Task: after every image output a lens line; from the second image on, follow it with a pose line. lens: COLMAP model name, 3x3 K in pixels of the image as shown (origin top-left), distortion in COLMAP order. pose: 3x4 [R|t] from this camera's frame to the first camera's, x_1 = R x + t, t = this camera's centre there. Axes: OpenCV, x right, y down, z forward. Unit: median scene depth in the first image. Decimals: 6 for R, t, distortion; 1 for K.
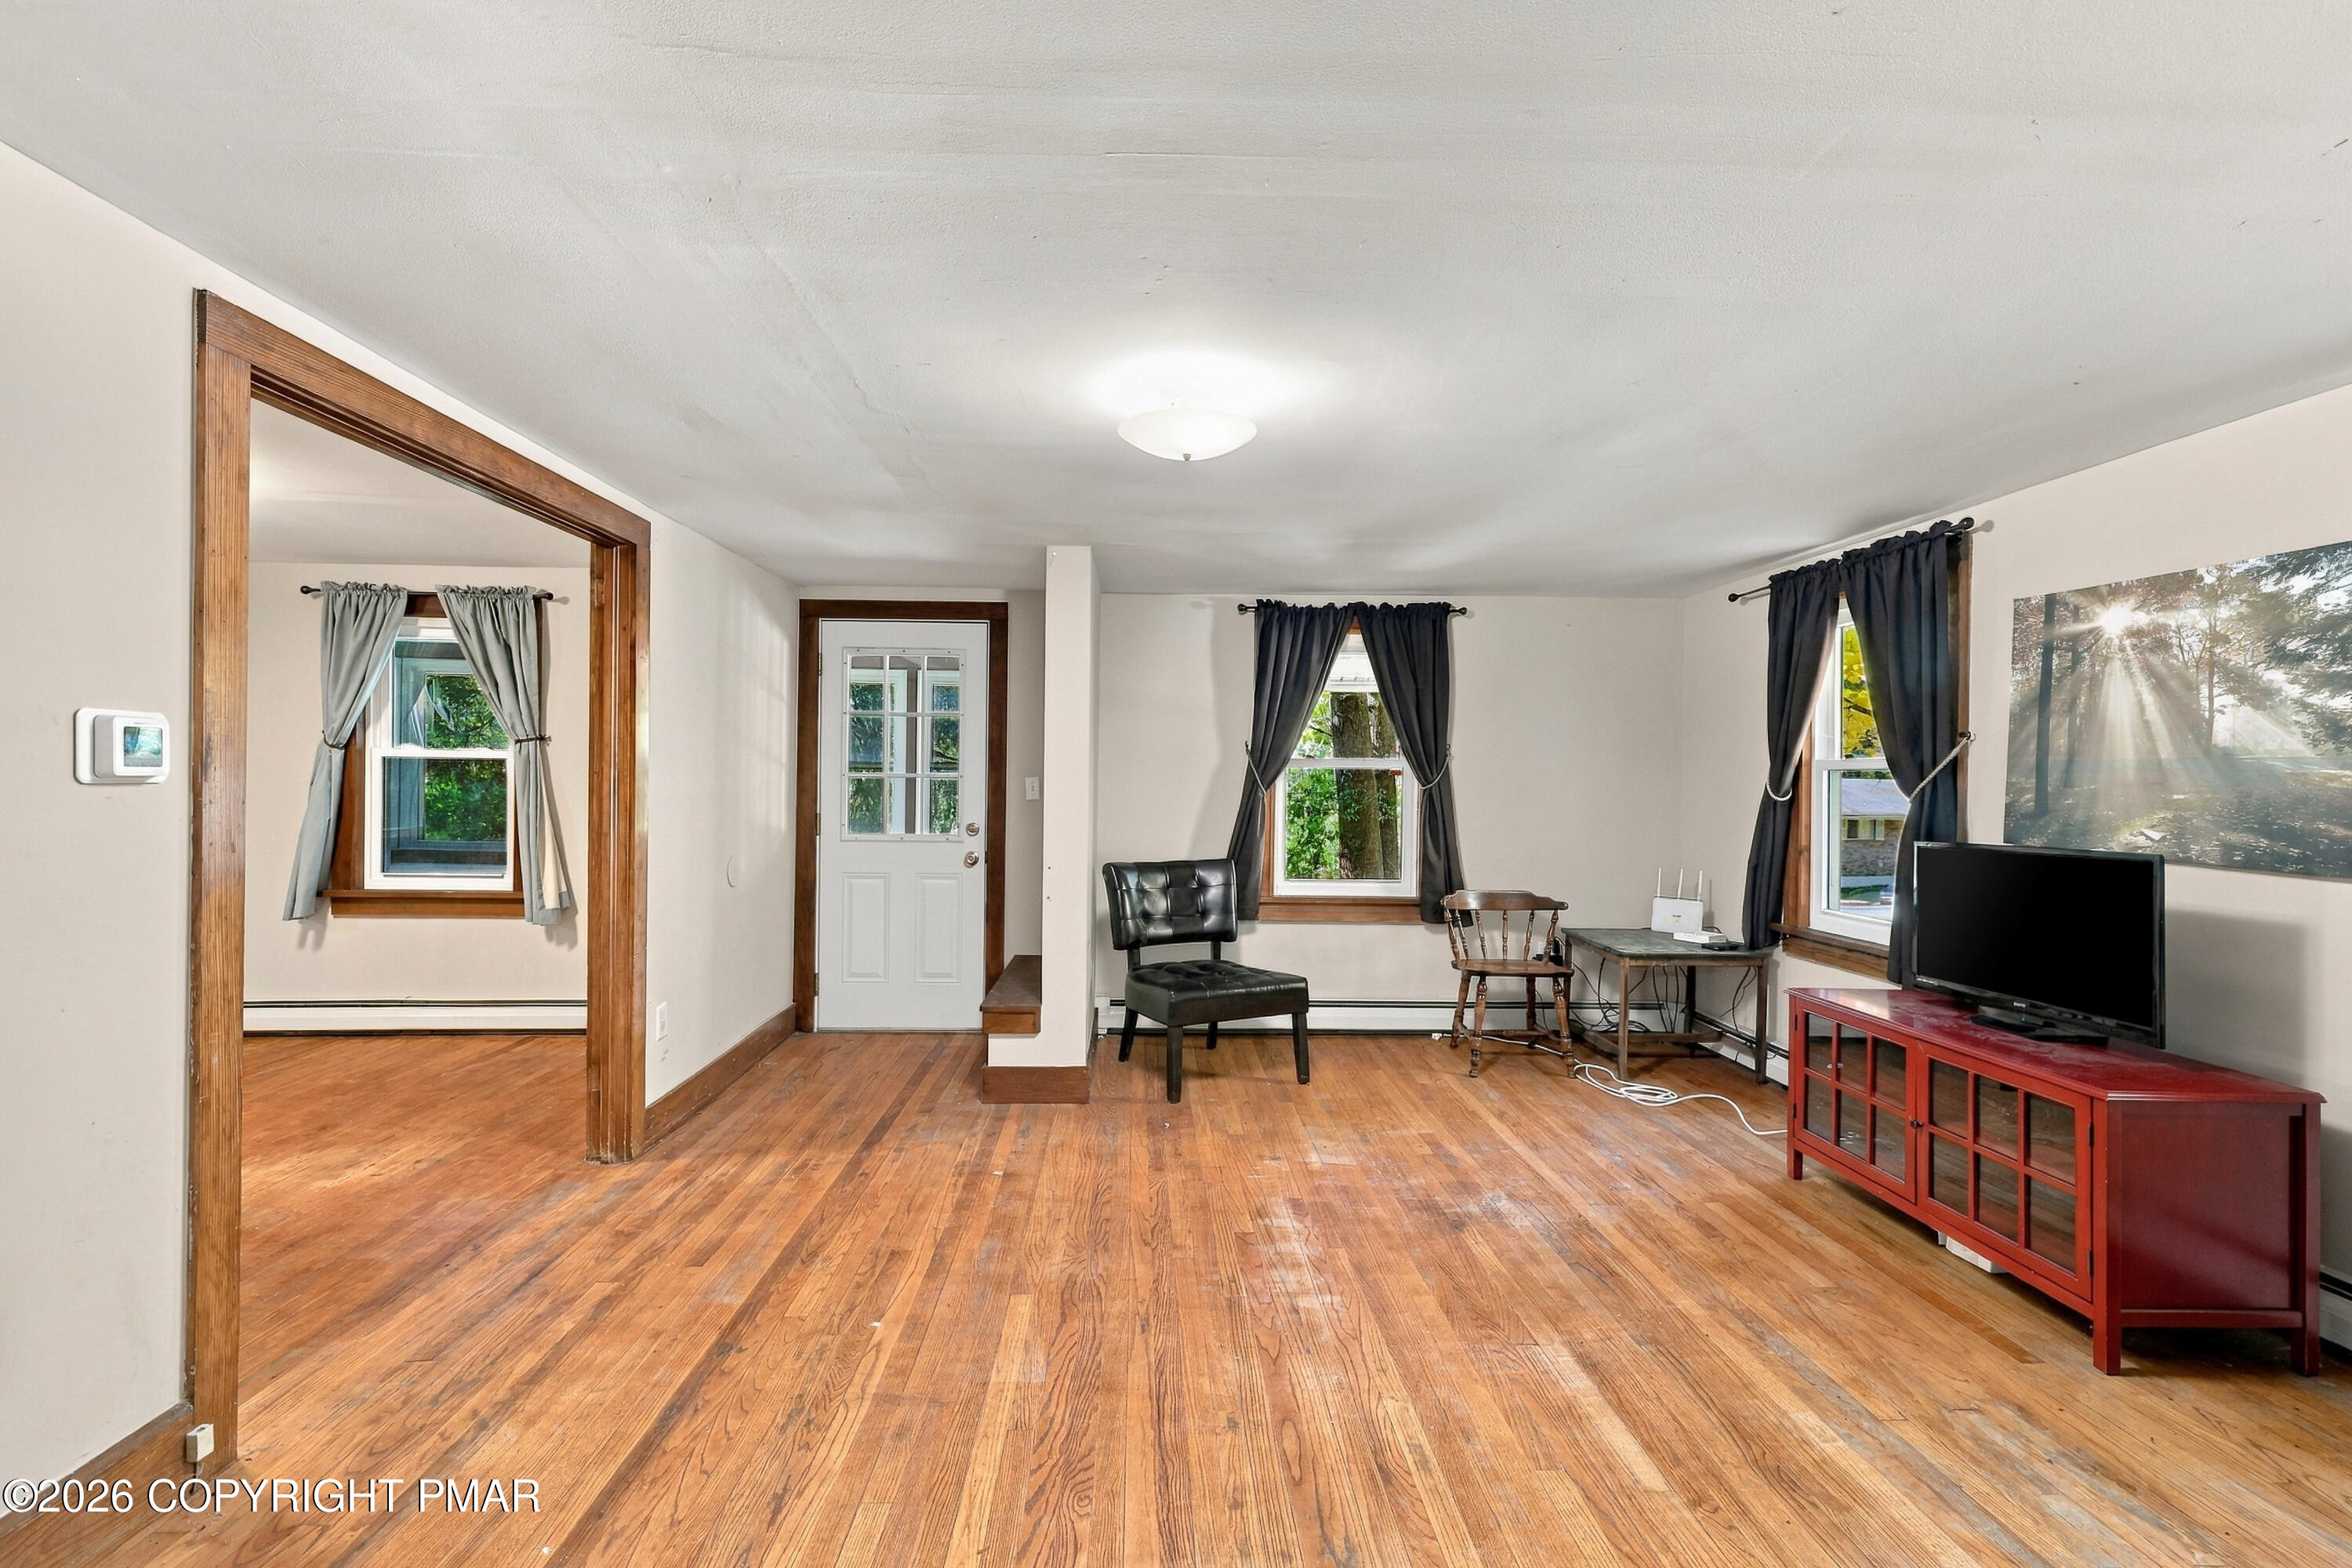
lens RADIAL K [[998.2, 0, 1160.9], [0, 998.2, 780.8], [0, 0, 1]] dist [0.007858, 0.000025]
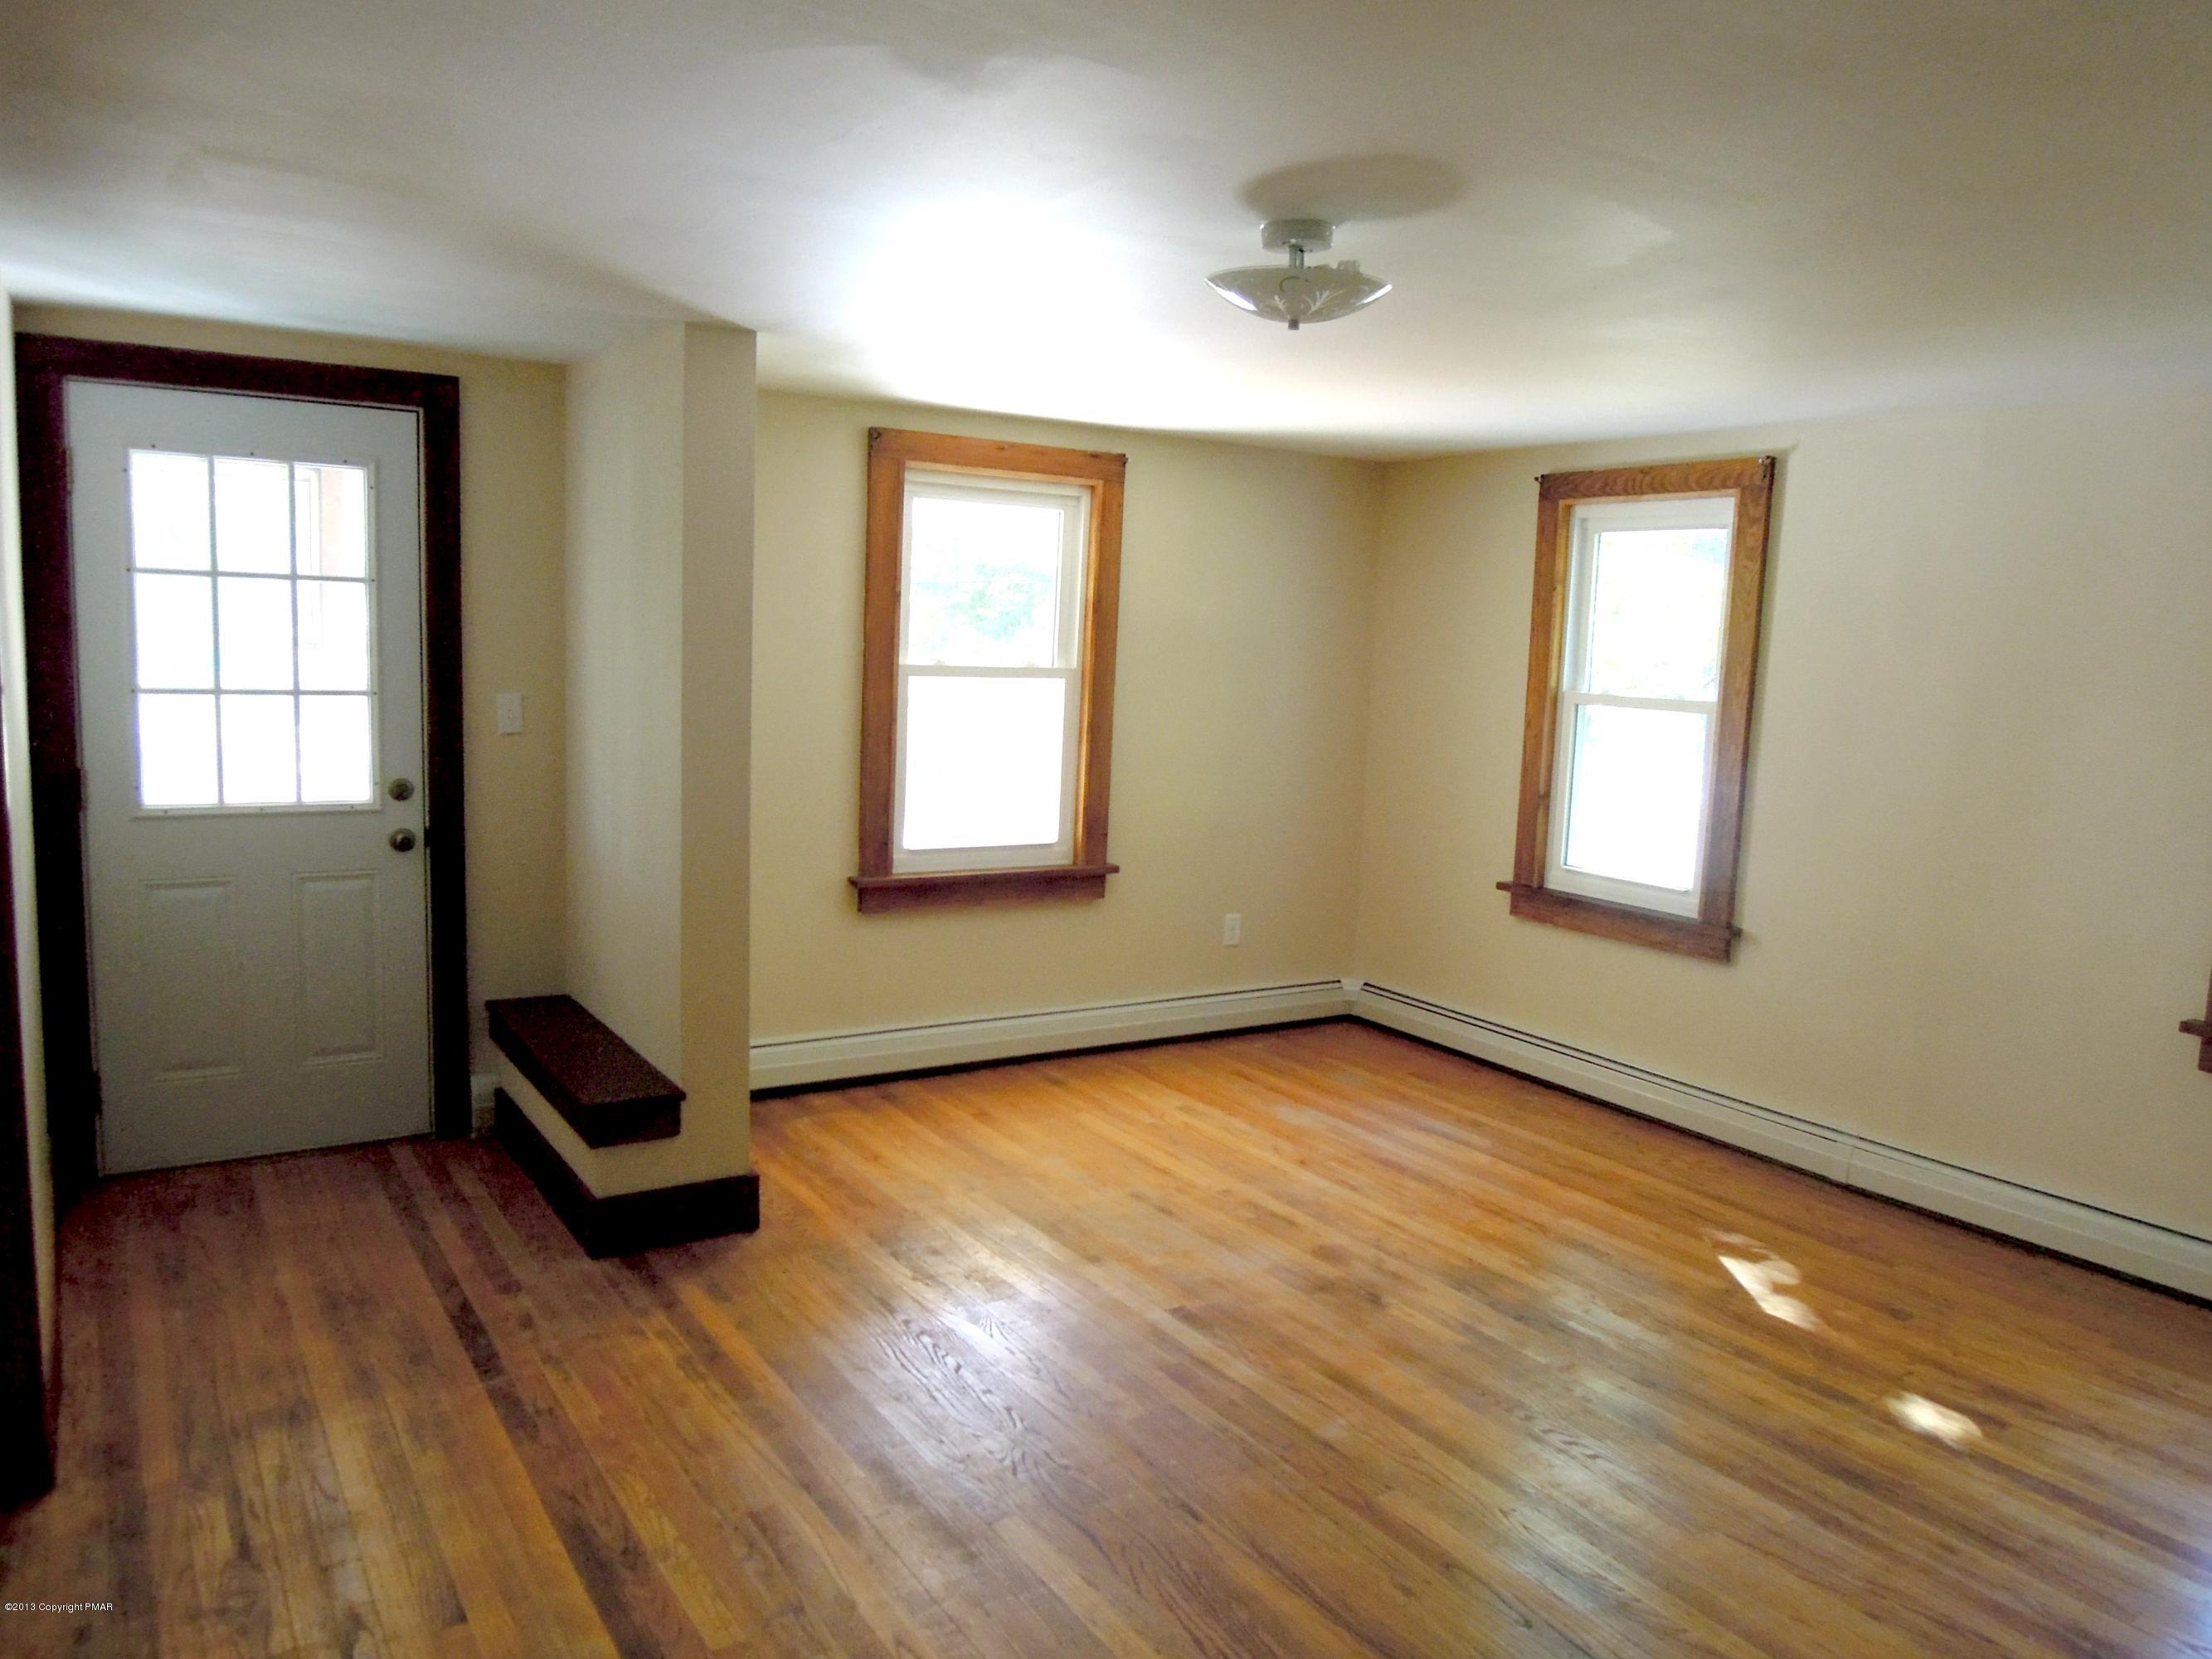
lens RADIAL K [[1566.5, 0, 1108.7], [0, 1566.5, 827.6], [0, 0, 1]] dist [-0.003915, -0.003848]
pose [[0.850906, -0.040753, 0.523735, -0.598187], [-0.031880, 0.991143, 0.128918, -0.106495], [-0.524349, -0.126394, 0.842070, 0.092524]]
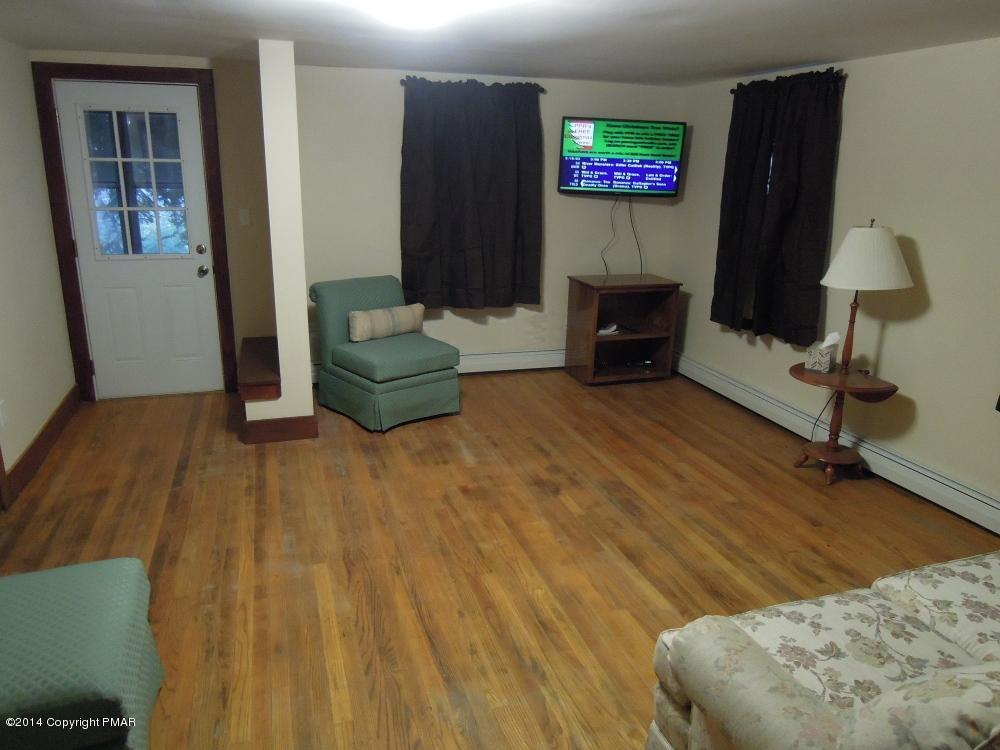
lens RADIAL K [[709.0, 0, 498.9], [0, 709.0, 377.7], [0, 0, 1]] dist [-0.004063, 0.000705]
pose [[0.959073, -0.070598, 0.274218, -0.147628], [-0.011346, 0.958062, 0.286337, -0.123069], [-0.282933, -0.277730, 0.918050, -0.085924]]
